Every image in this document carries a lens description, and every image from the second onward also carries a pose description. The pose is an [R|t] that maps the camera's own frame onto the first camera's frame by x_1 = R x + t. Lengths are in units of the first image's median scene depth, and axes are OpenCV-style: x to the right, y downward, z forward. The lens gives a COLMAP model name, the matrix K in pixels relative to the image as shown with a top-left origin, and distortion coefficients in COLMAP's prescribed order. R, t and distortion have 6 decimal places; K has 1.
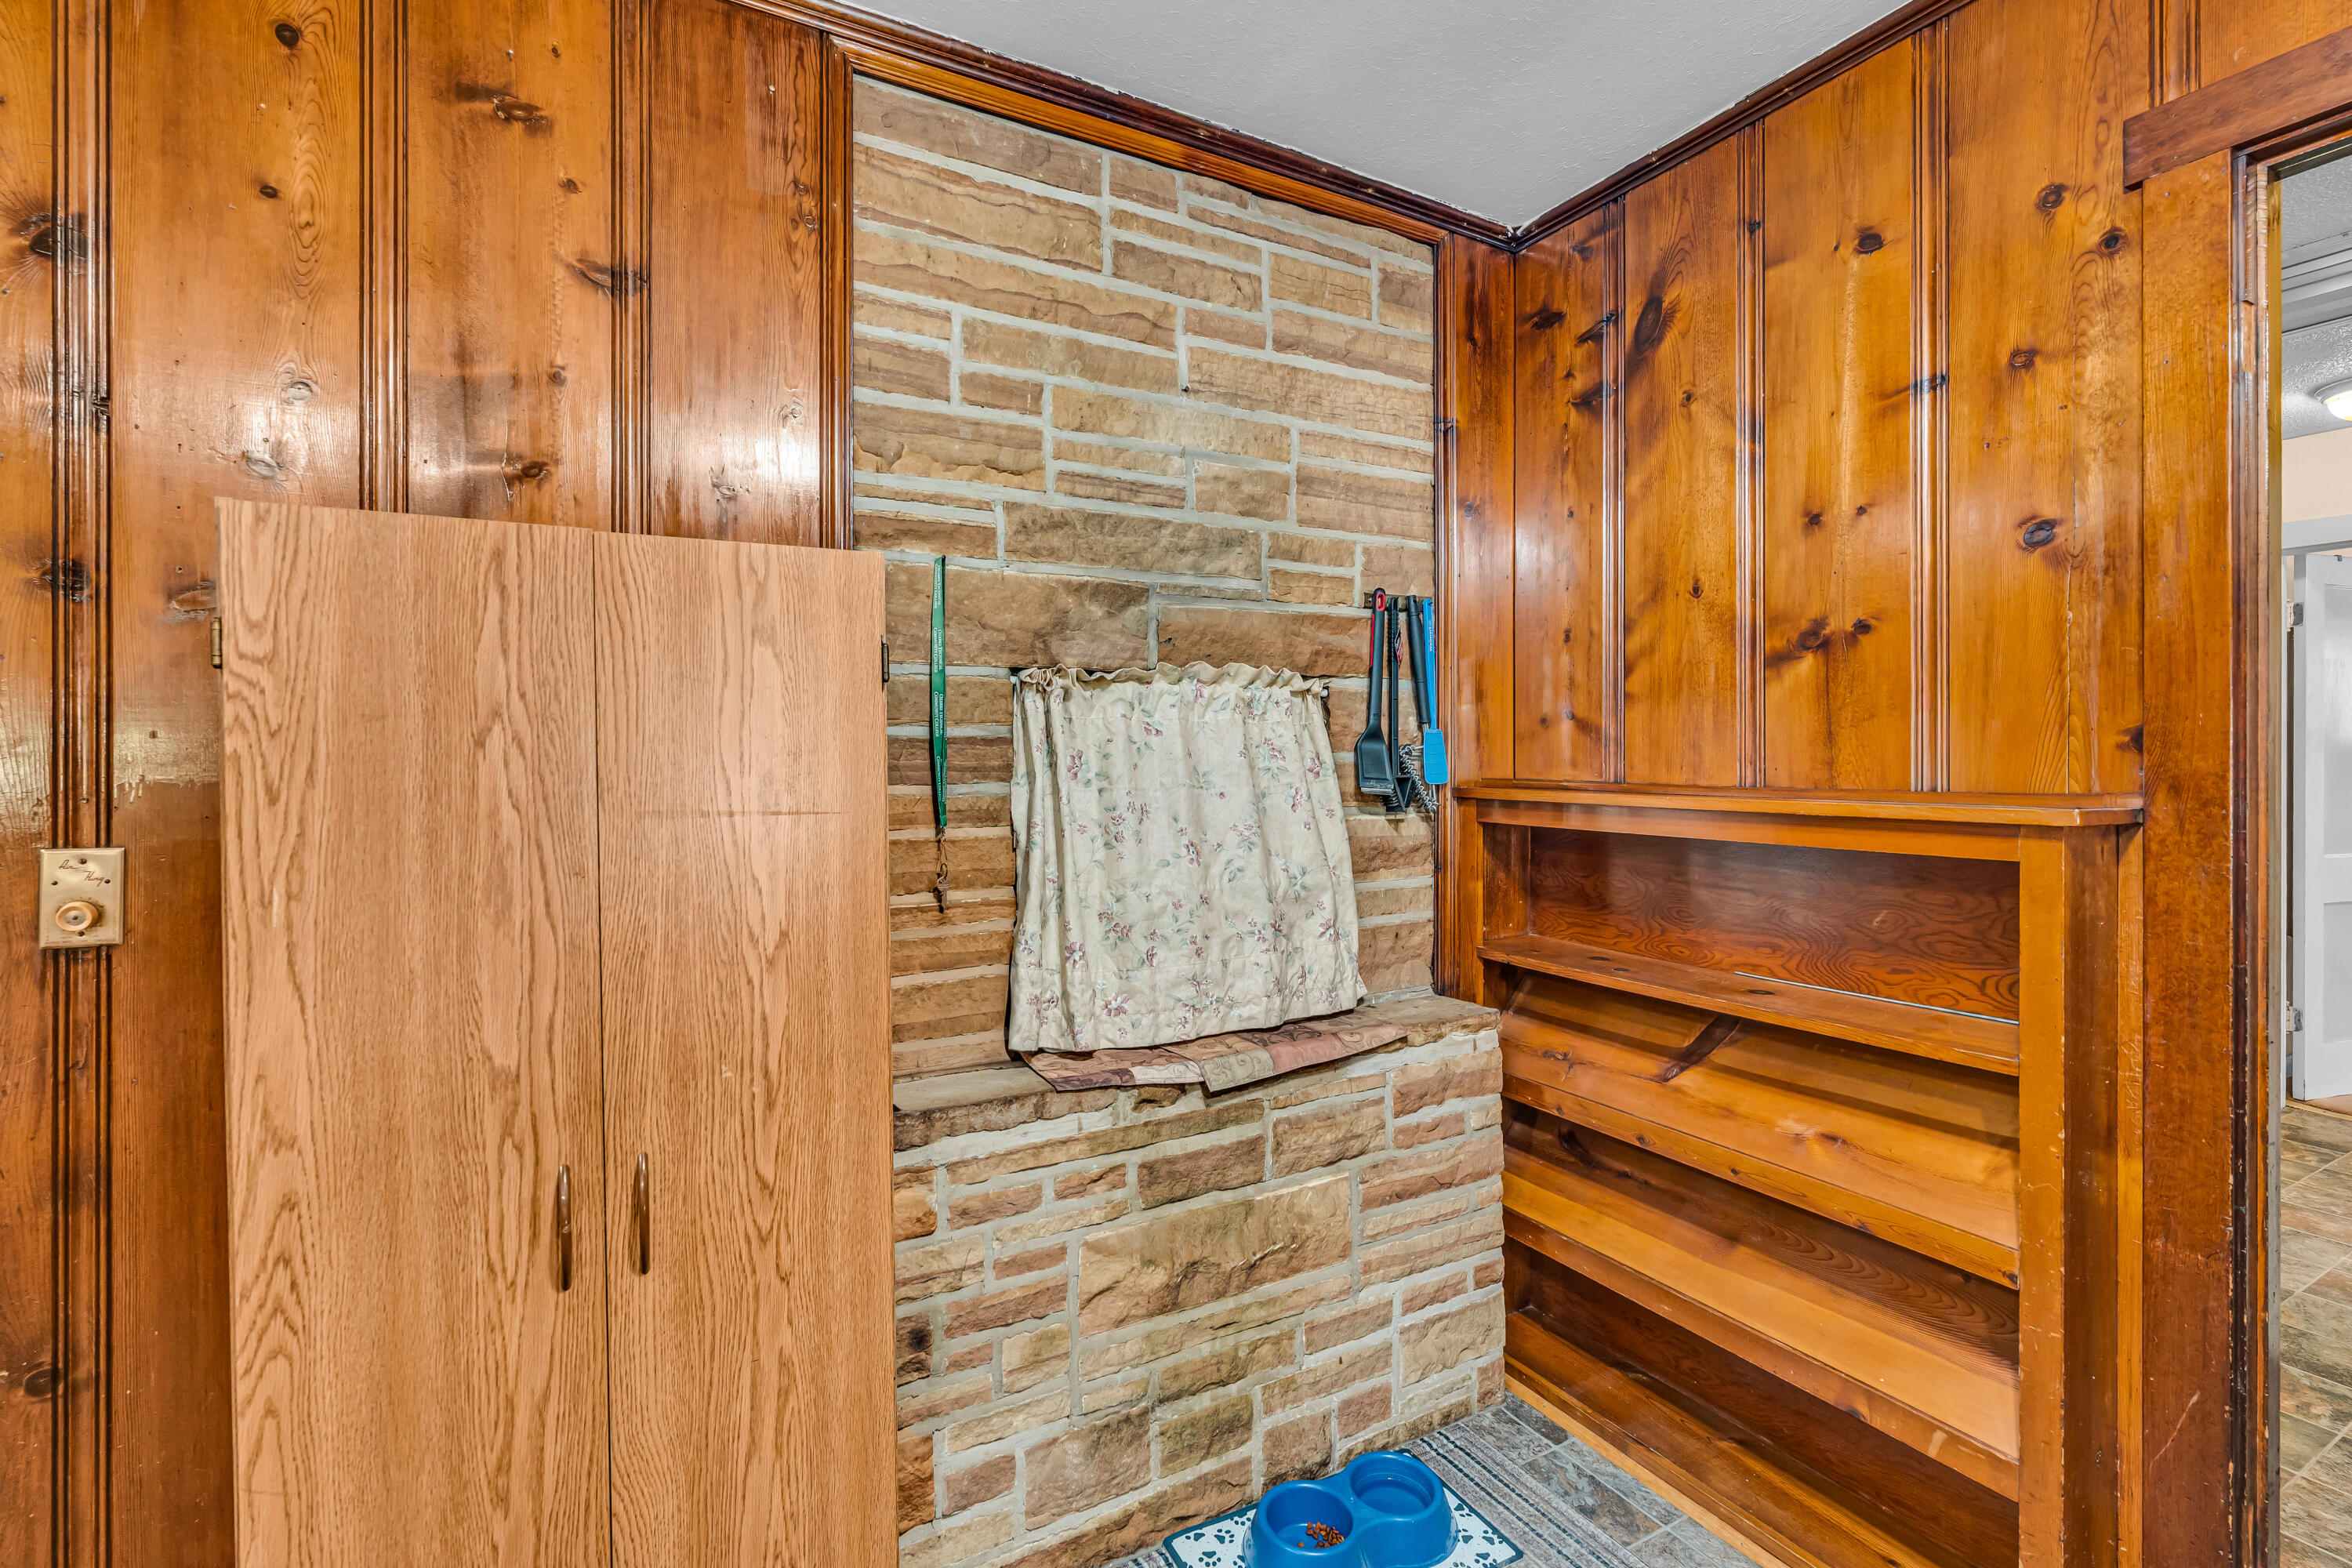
lens RADIAL K [[1045.7, 0, 1184.7], [0, 1045.7, 760.6], [0, 0, 1]] dist [-0.001063, 0.000504]
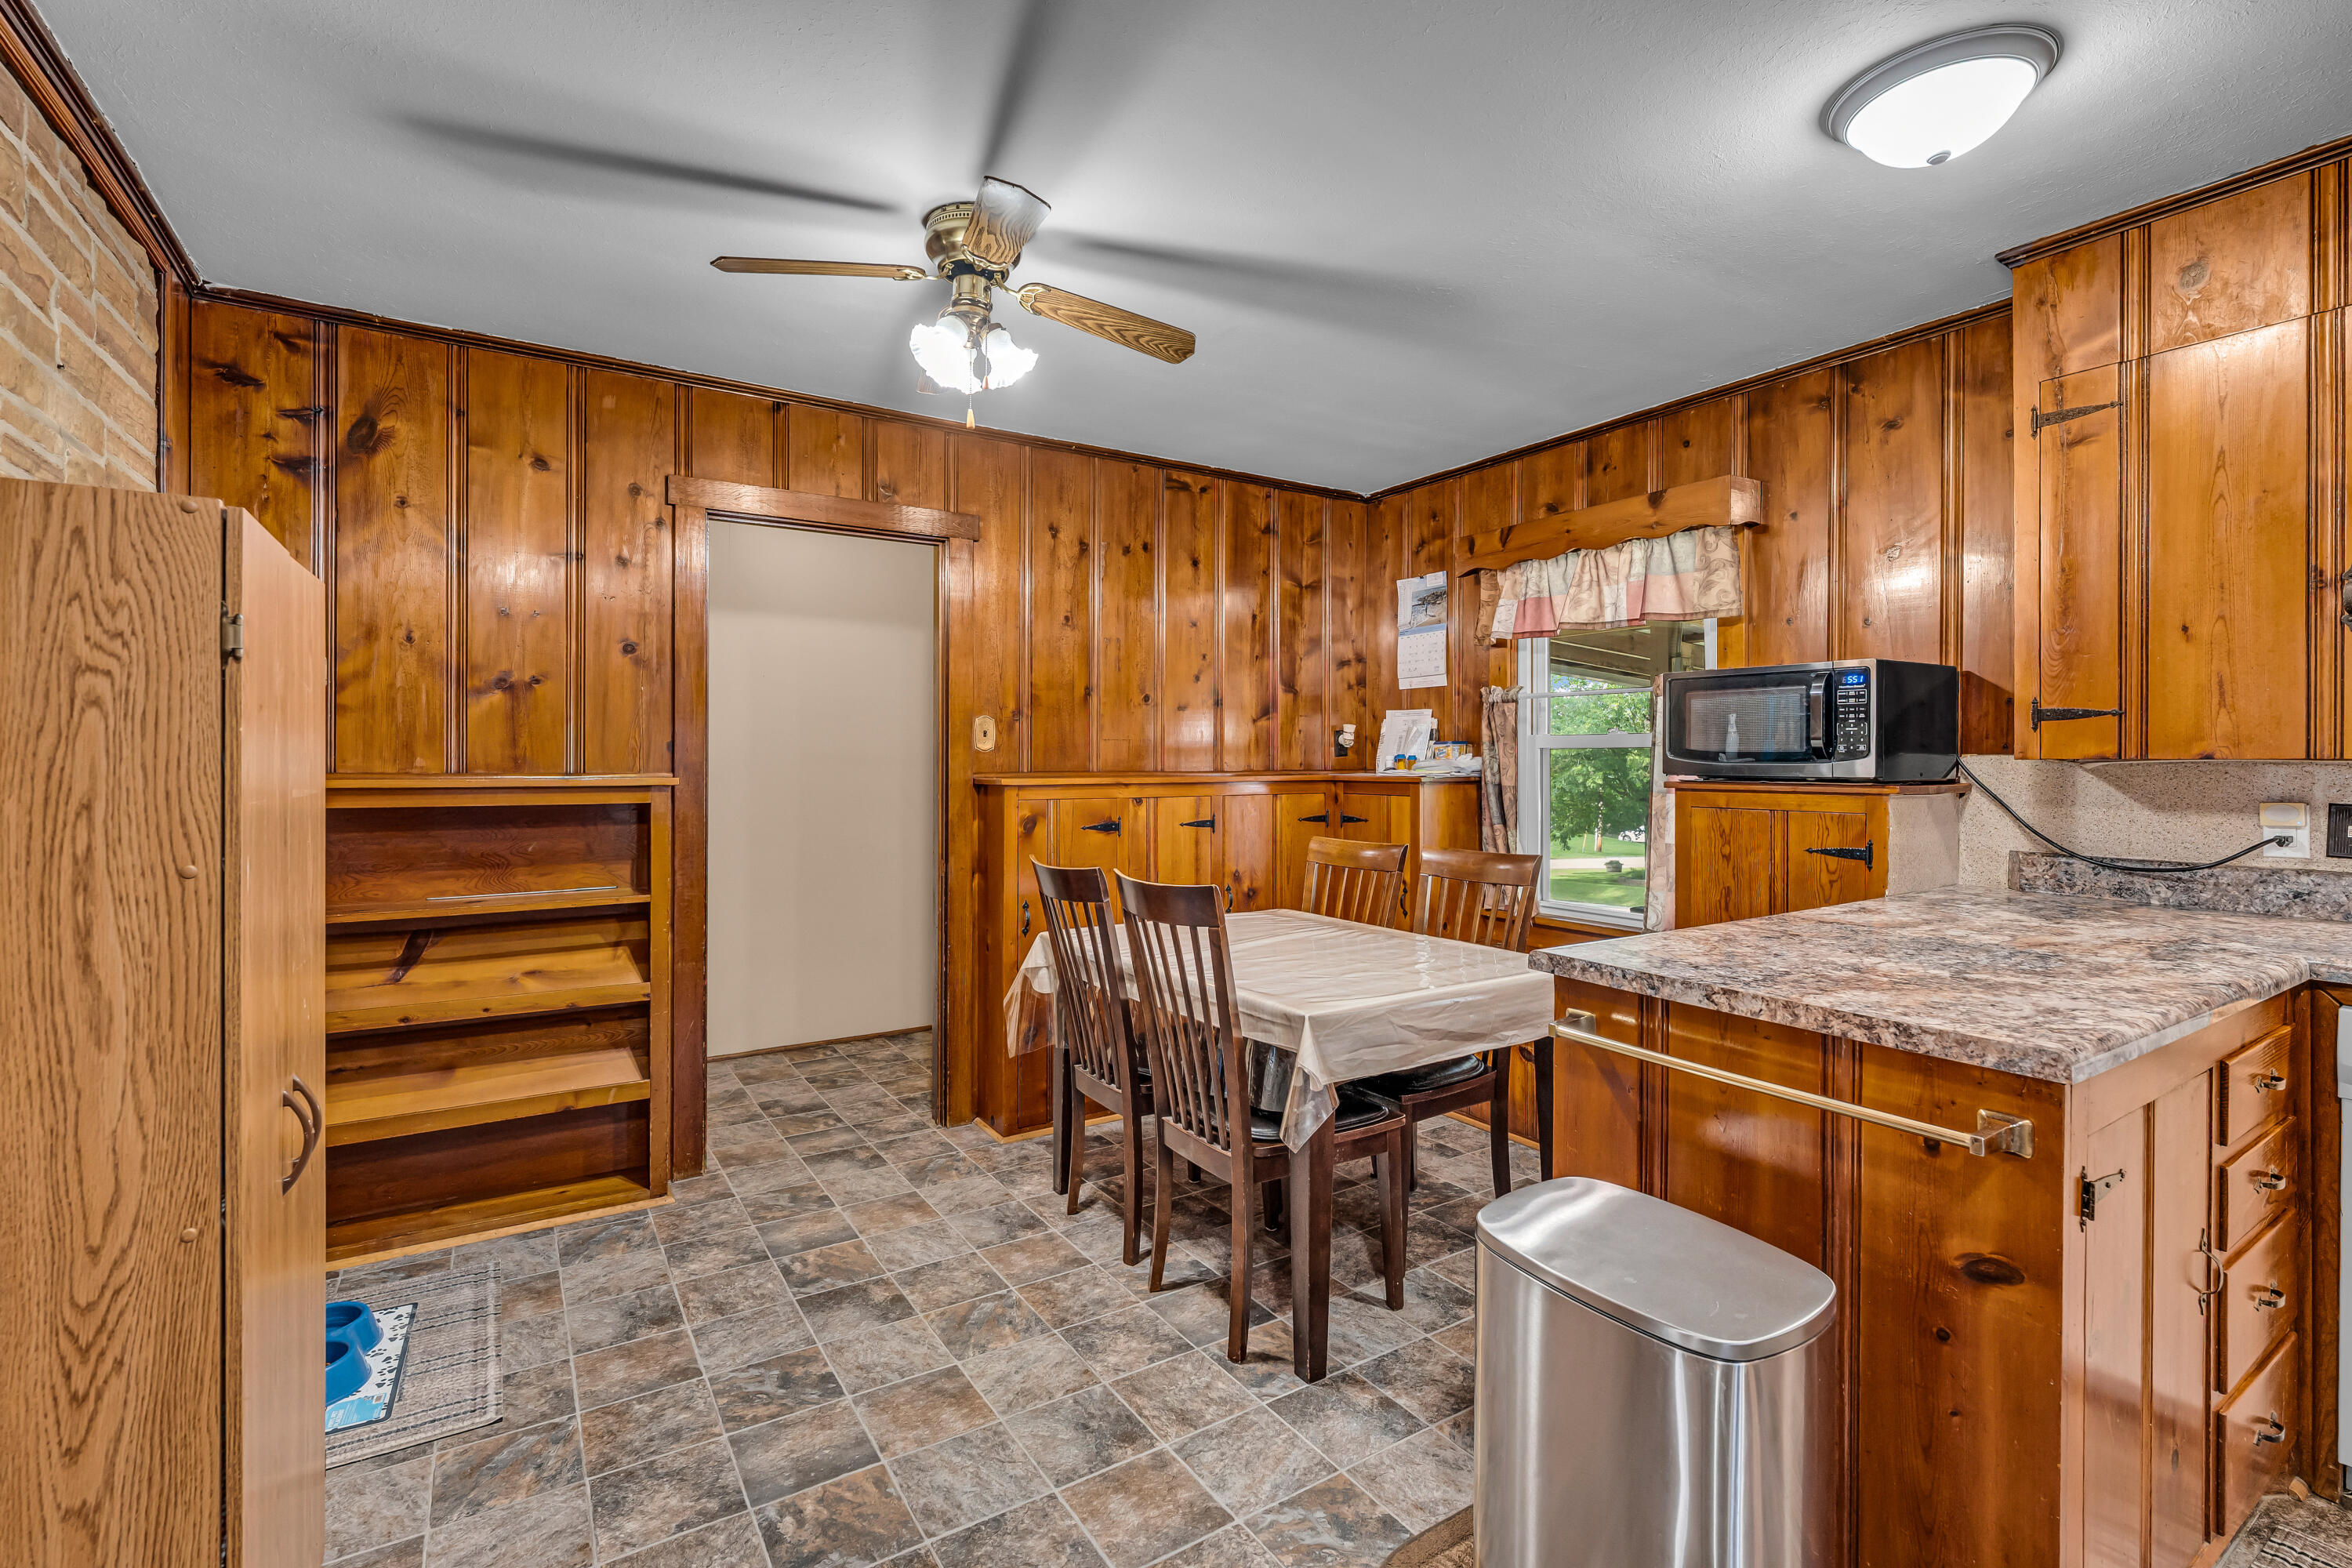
lens RADIAL K [[1045.7, 0, 1172.3], [0, 1045.7, 753.2], [0, 0, 1]] dist [-0.001063, 0.000504]
pose [[-0.065609, 0.009770, 0.997798, -1.026469], [0.000017, 0.999952, -0.009790, 0.010642], [-0.997845, -0.000626, -0.065606, 0.042754]]
